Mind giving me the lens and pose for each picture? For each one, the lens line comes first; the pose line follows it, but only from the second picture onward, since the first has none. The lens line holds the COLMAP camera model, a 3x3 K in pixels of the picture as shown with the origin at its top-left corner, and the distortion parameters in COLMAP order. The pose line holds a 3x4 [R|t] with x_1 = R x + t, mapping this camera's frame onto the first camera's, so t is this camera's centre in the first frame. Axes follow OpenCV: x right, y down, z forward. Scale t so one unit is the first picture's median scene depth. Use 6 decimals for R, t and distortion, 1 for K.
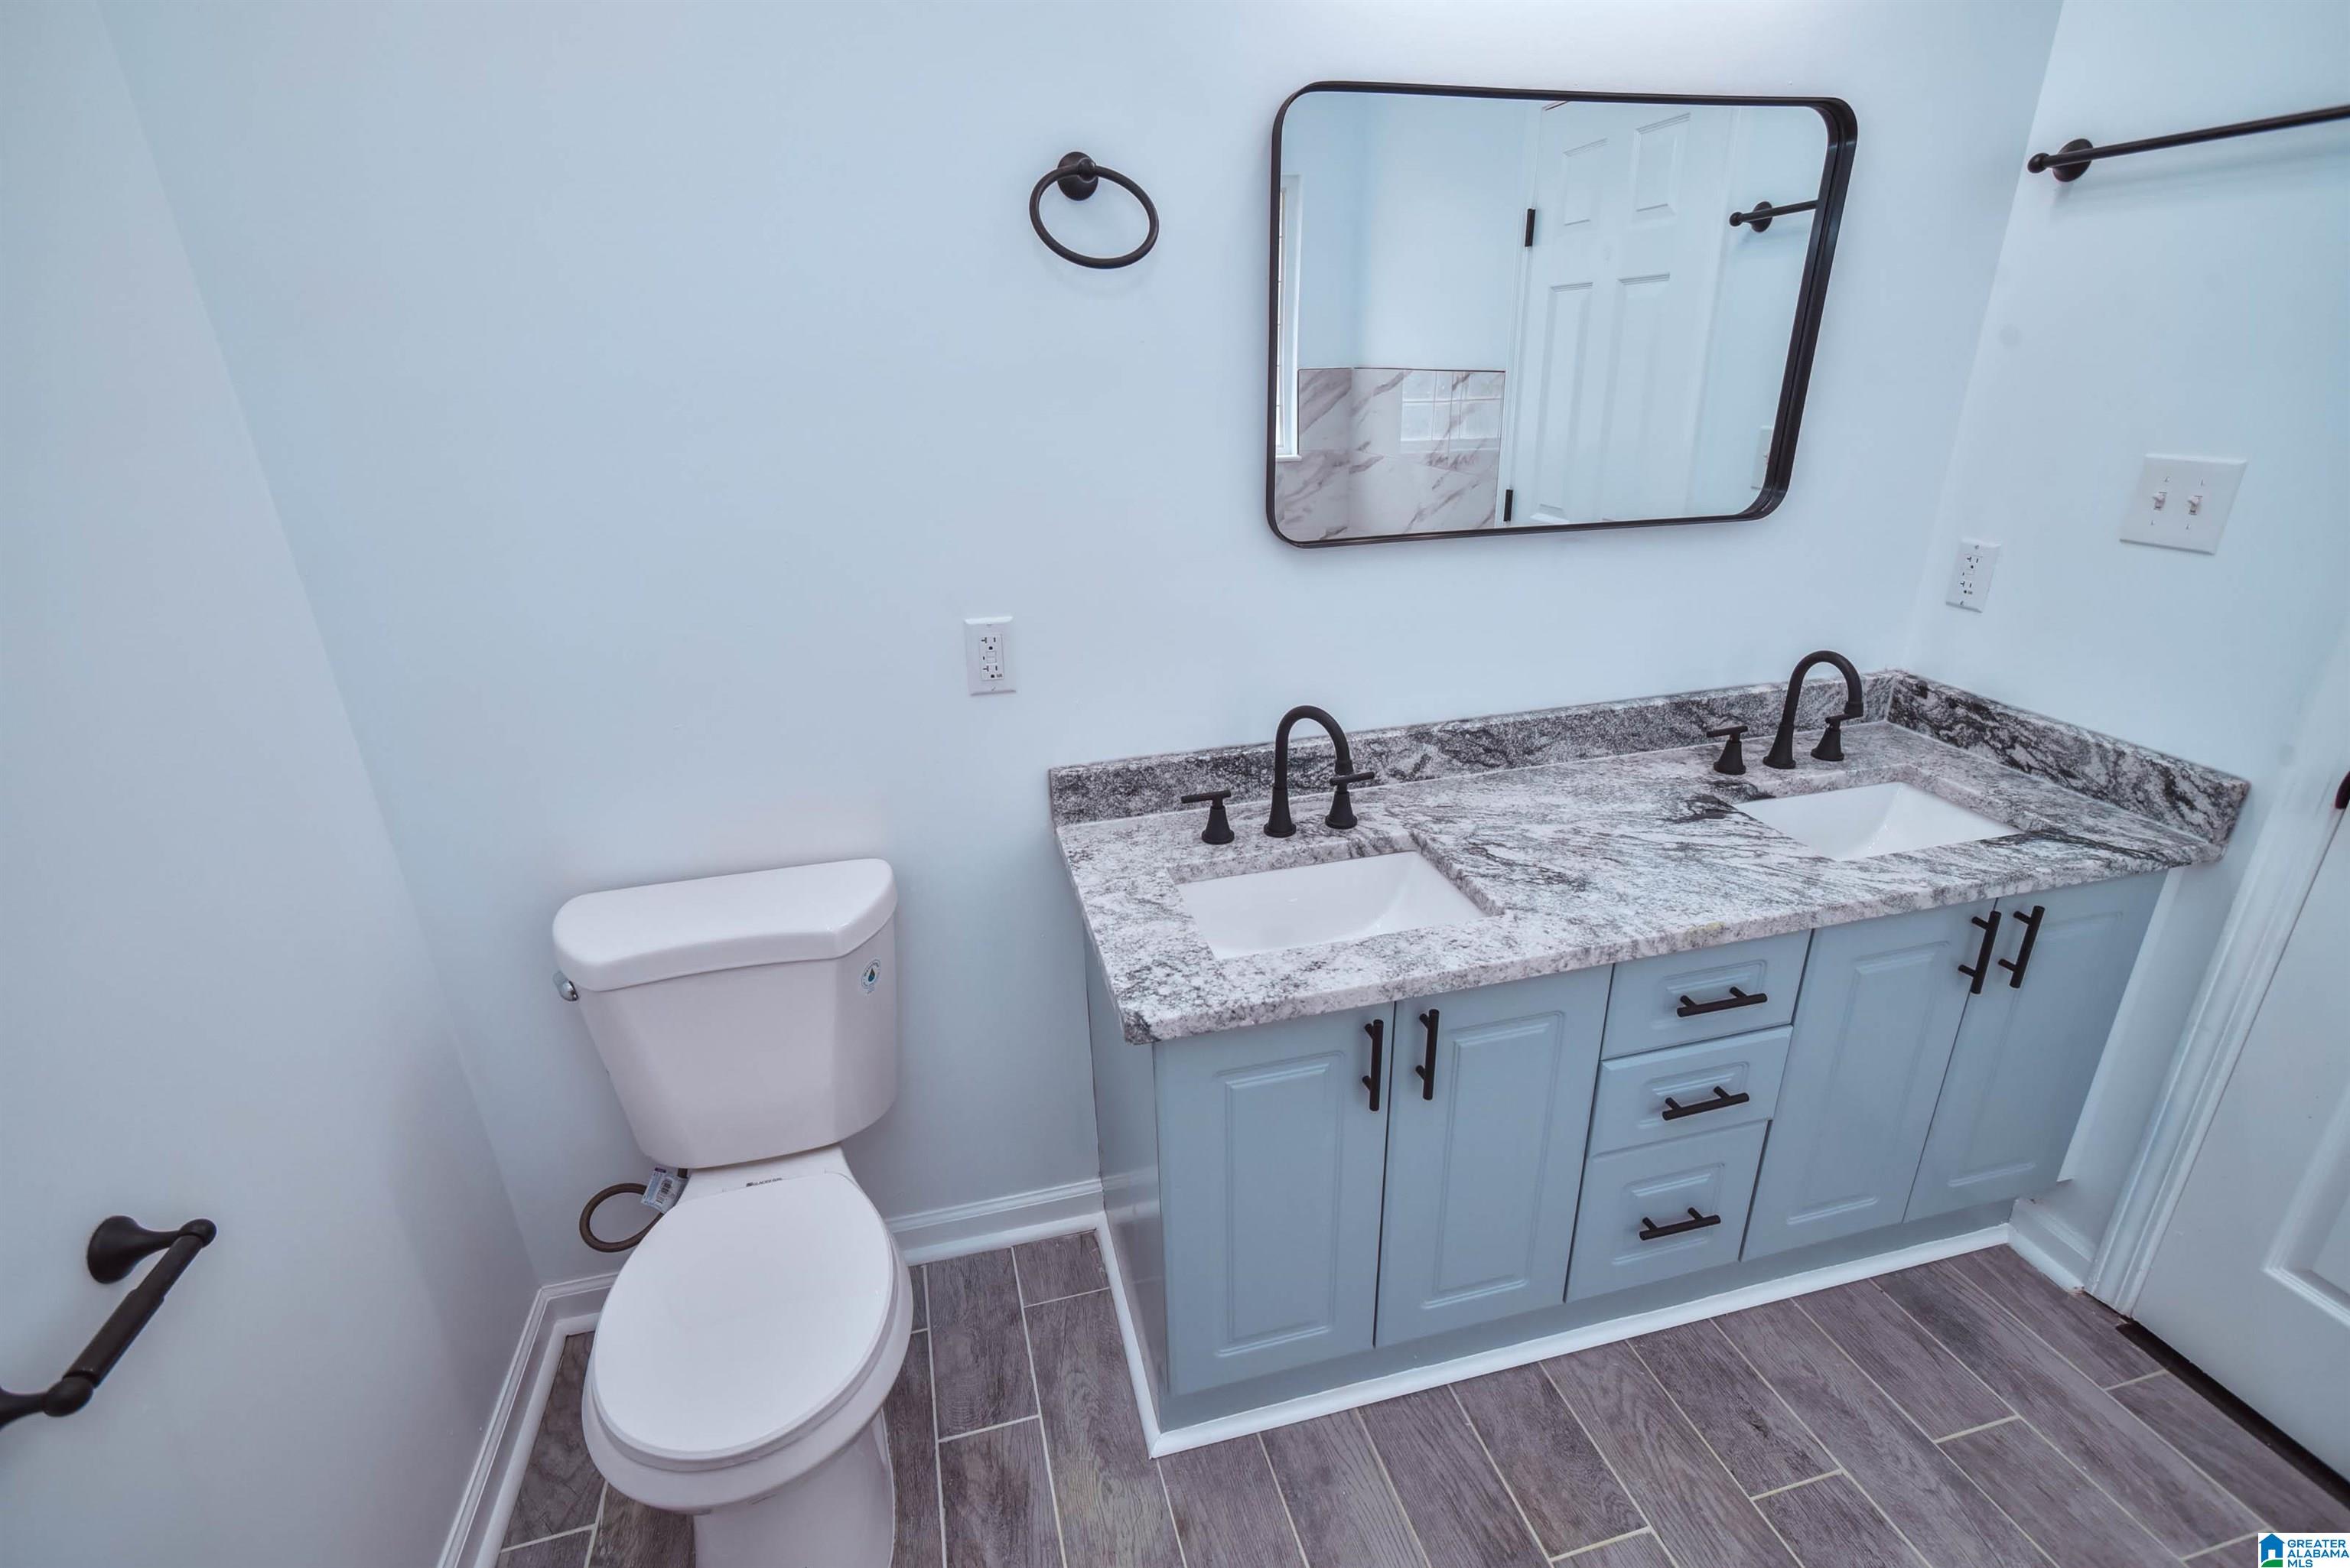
lens RADIAL K [[1082.8, 0, 1166.5], [0, 1082.8, 787.2], [0, 0, 1]] dist [-0.000847, 0.010395]
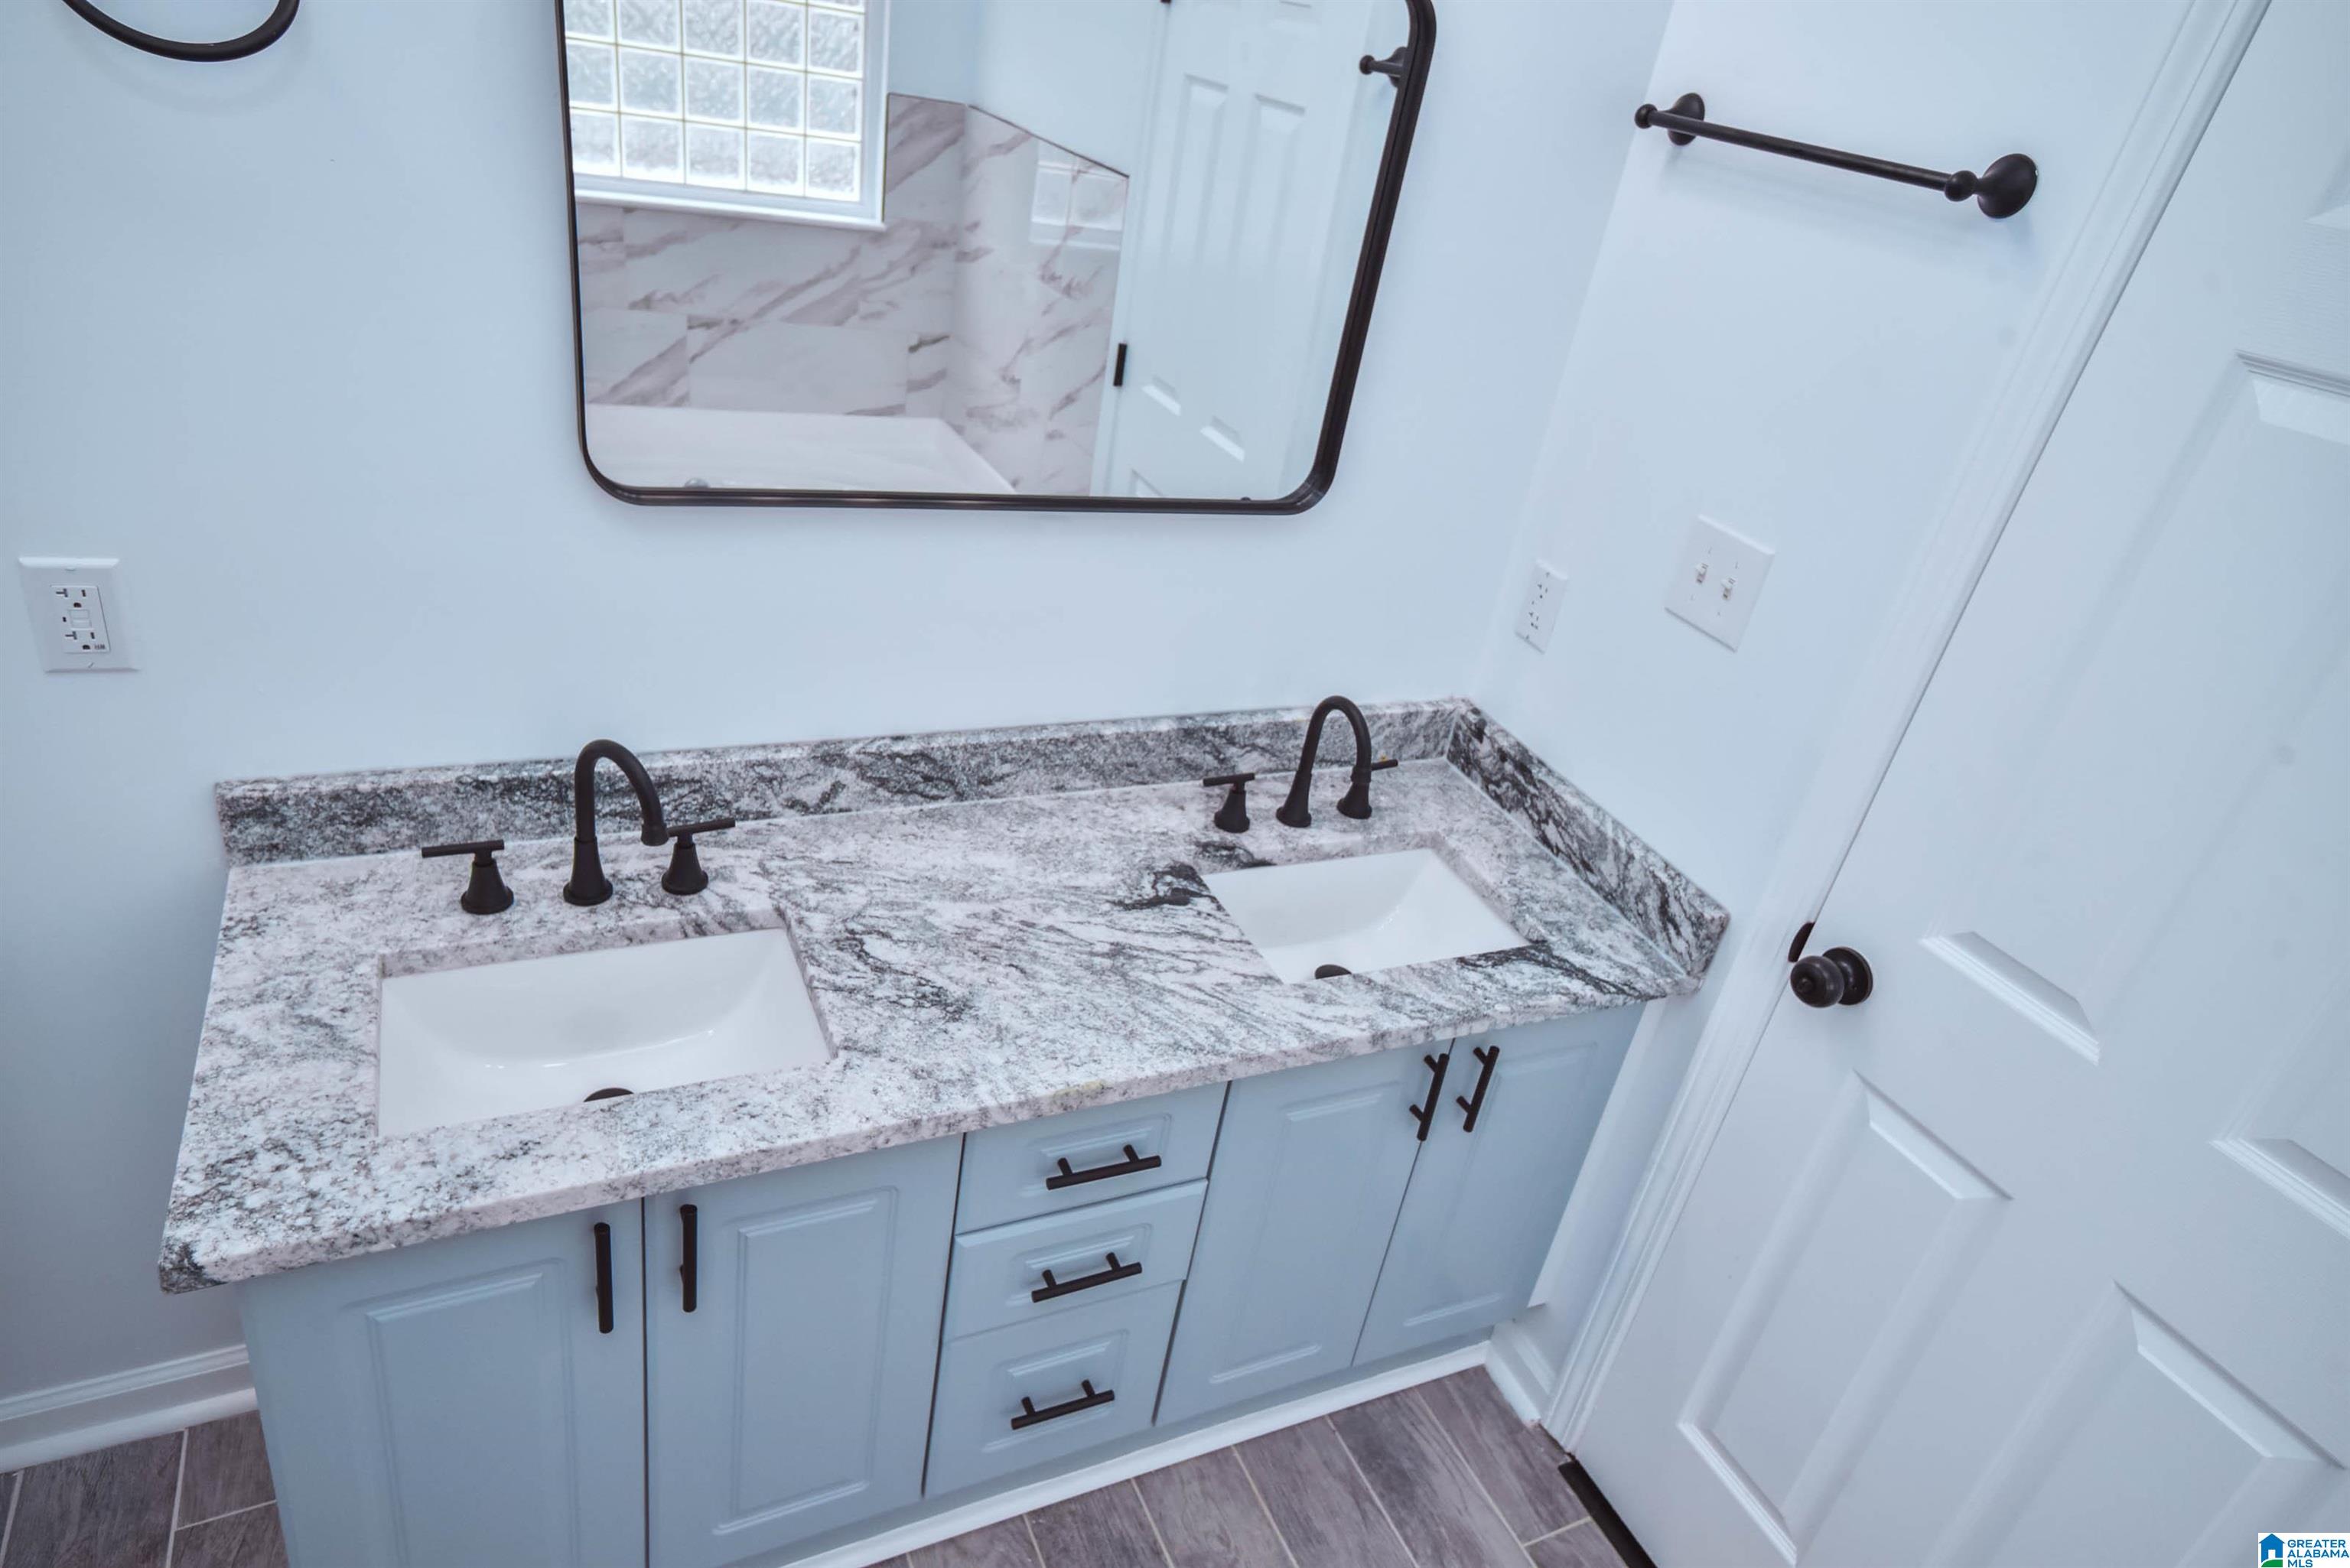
lens RADIAL K [[1416.1, 0, 1156.1], [0, 1416.1, 791.9], [0, 0, 1]] dist [0.054964, 0.010746]
pose [[0.966227, 0.067736, 0.248631, 0.230014], [-0.099785, 0.987911, 0.118639, -0.177154], [-0.237590, -0.139441, 0.961305, 0.013748]]
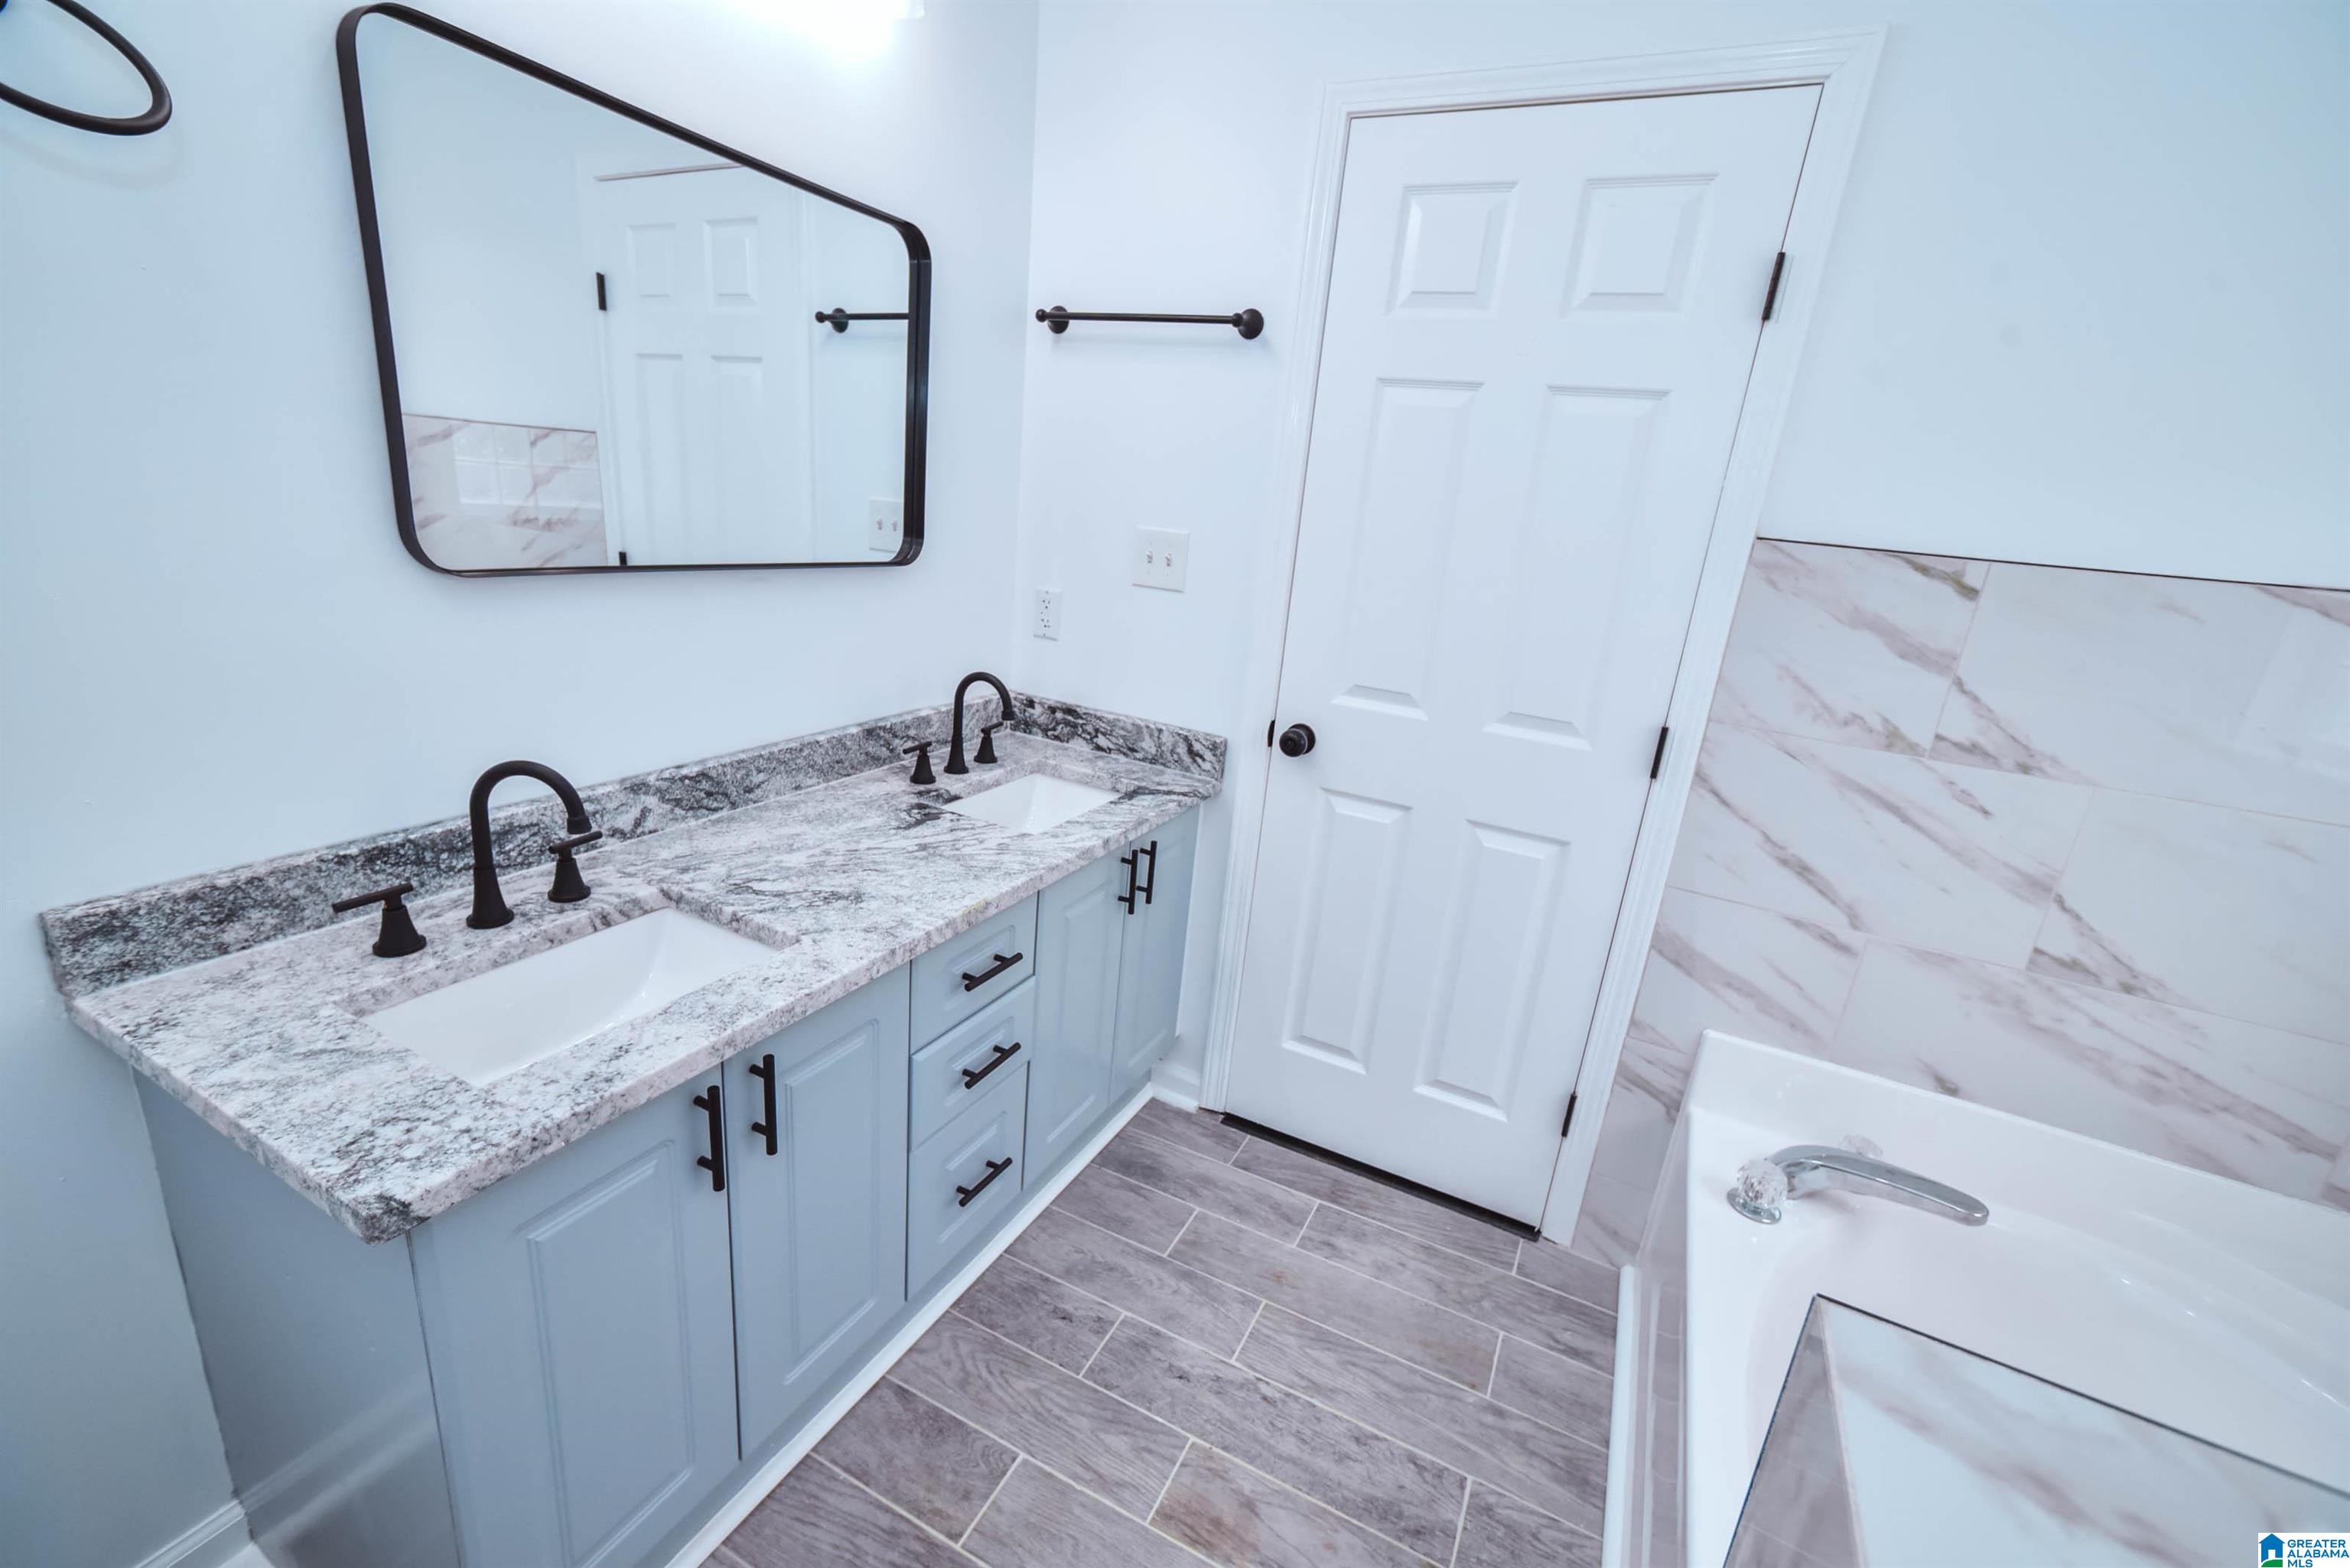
lens RADIAL K [[987.7, 0, 1173.2], [0, 987.7, 785.3], [0, 0, 1]] dist [-0.013818, 0.010730]
pose [[0.655648, -0.134349, 0.743018, -0.094960], [0.183474, 0.982897, 0.015823, 0.022885], [-0.732436, 0.125950, 0.669084, 0.120135]]
